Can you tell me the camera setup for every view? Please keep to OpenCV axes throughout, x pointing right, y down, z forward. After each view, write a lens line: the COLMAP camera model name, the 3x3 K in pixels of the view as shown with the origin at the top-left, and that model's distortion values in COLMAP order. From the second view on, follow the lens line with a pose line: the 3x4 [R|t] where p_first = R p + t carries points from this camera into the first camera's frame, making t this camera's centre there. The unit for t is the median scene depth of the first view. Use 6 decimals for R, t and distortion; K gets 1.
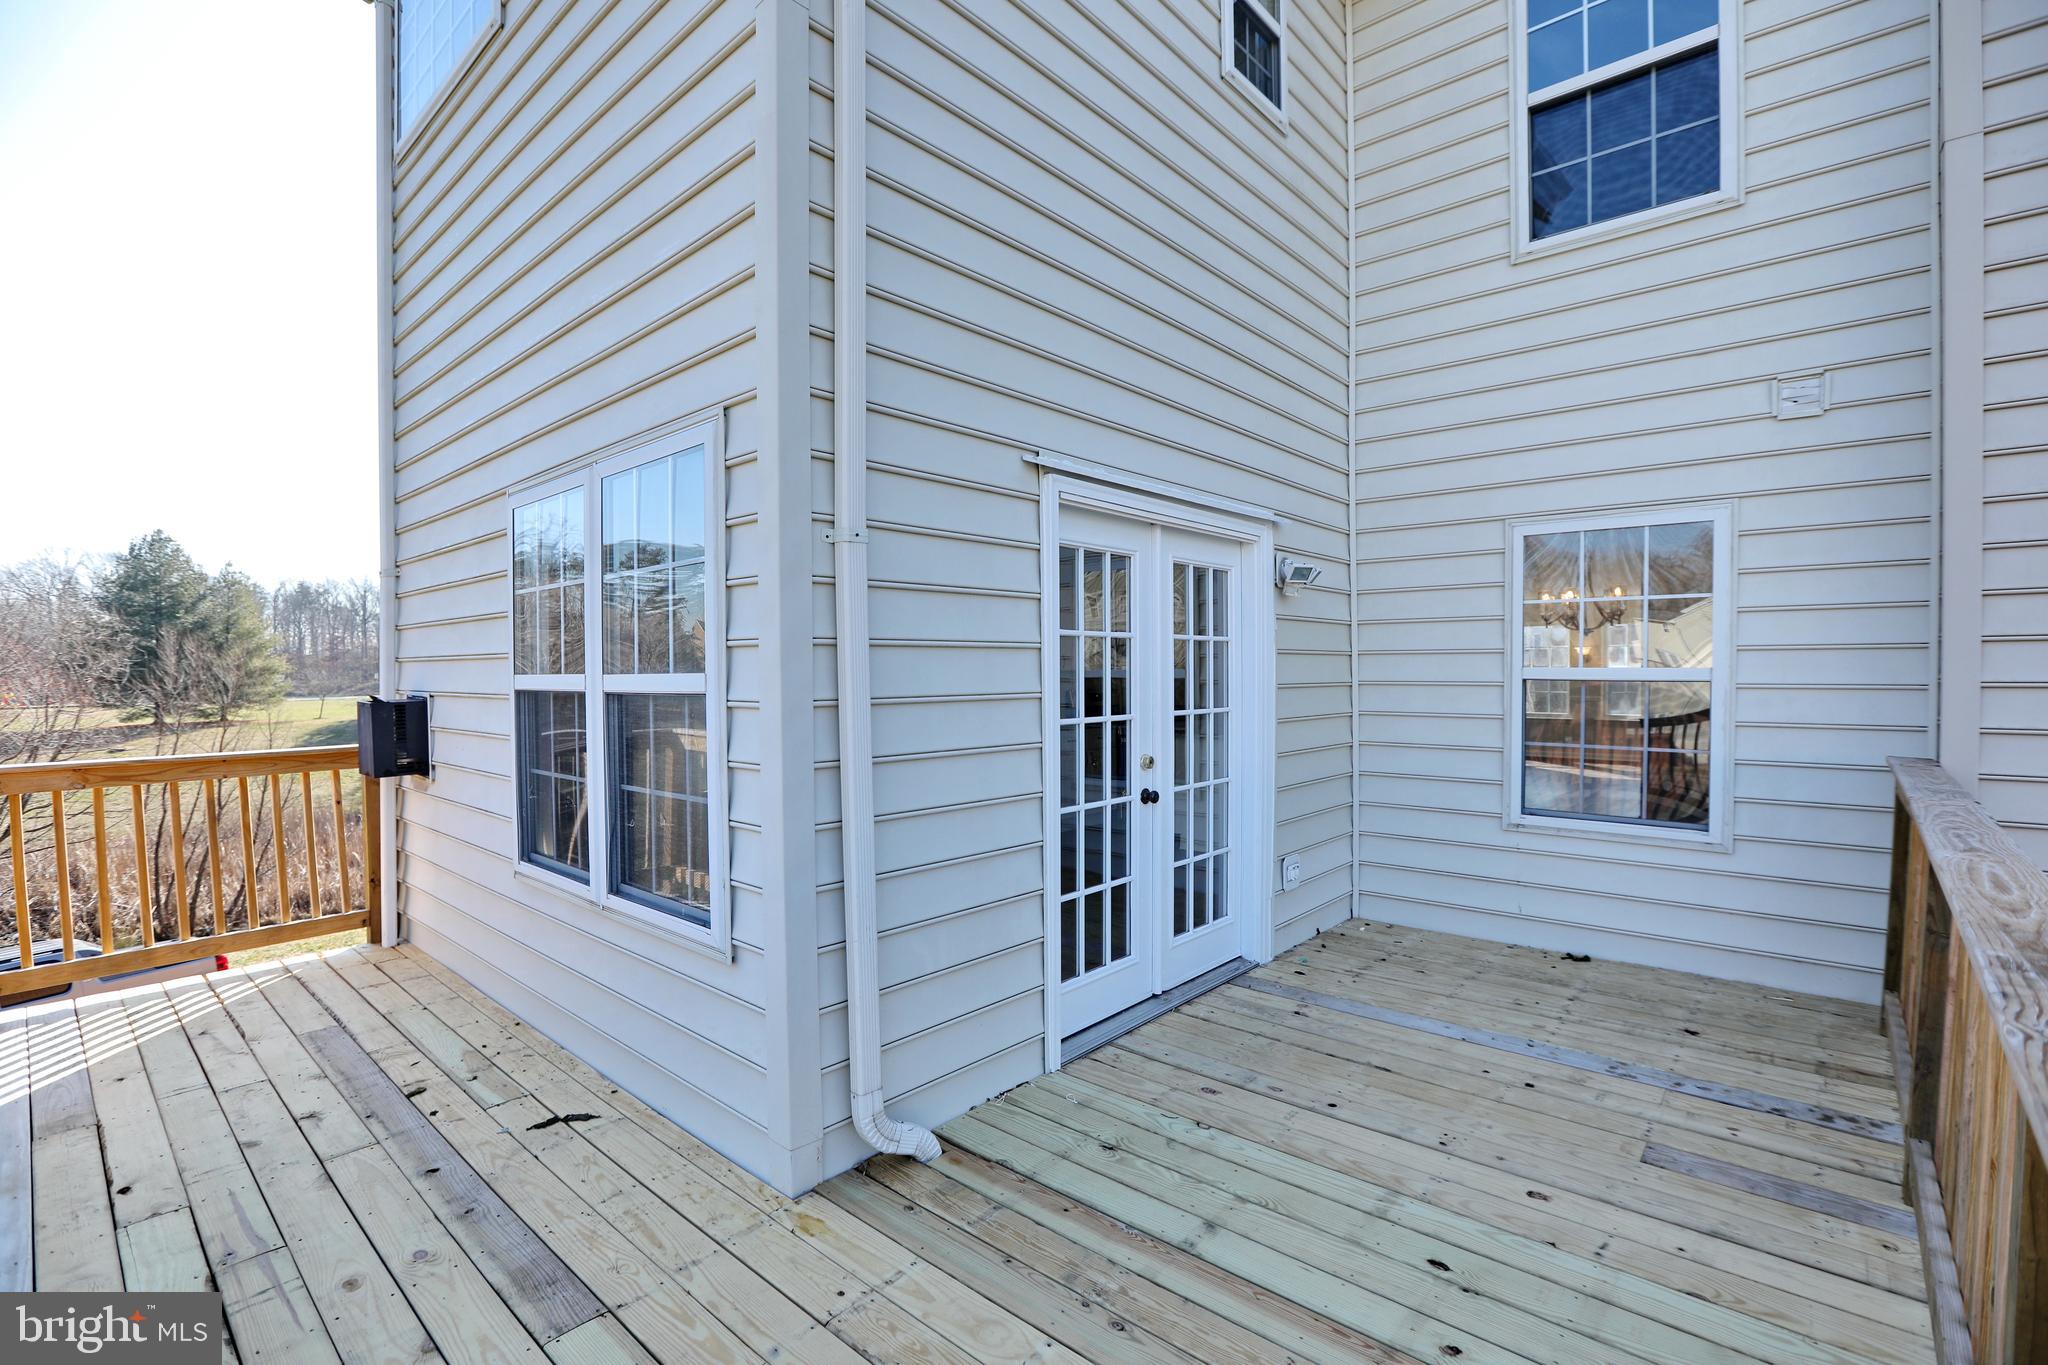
lens RADIAL K [[957.0, 0, 1024.0], [0, 957.0, 682.5], [0, 0, 1]] dist [-0.058822, 0.019188]
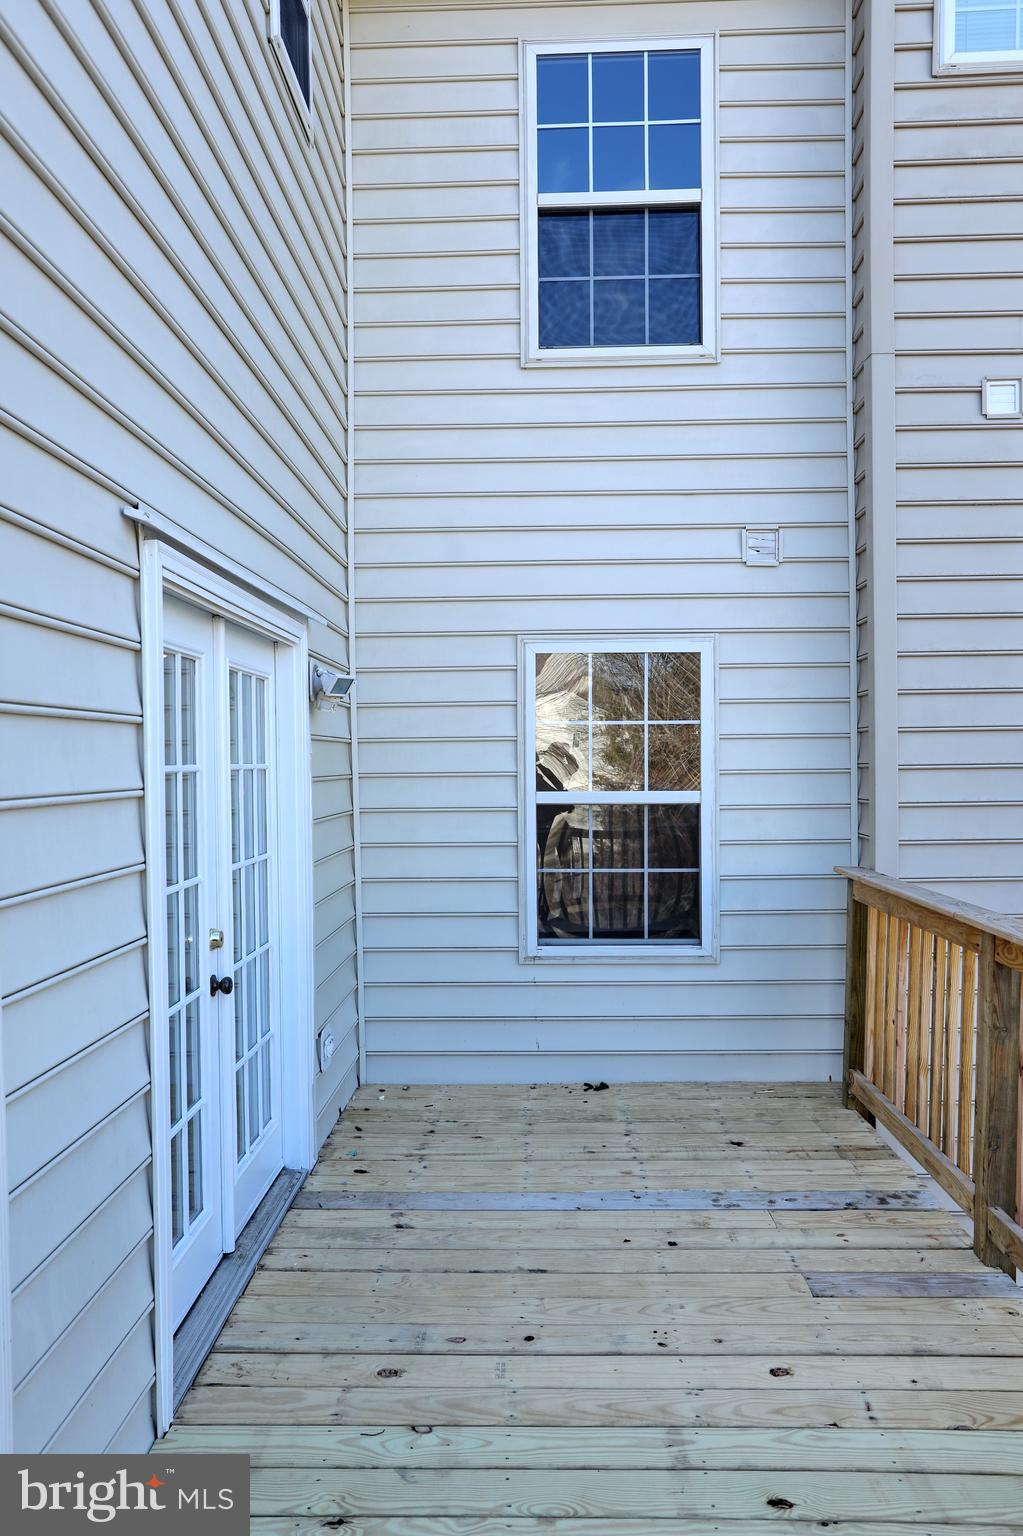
lens RADIAL K [[1069.6, 0, 511.5], [0, 1069.6, 768.0], [0, 0, 1]] dist [-0.051736, 0.067558]
pose [[0.753920, -0.007732, 0.656921, -0.233817], [0.014819, 0.999876, -0.005238, -0.040789], [-0.656799, 0.013684, 0.753942, 0.232209]]
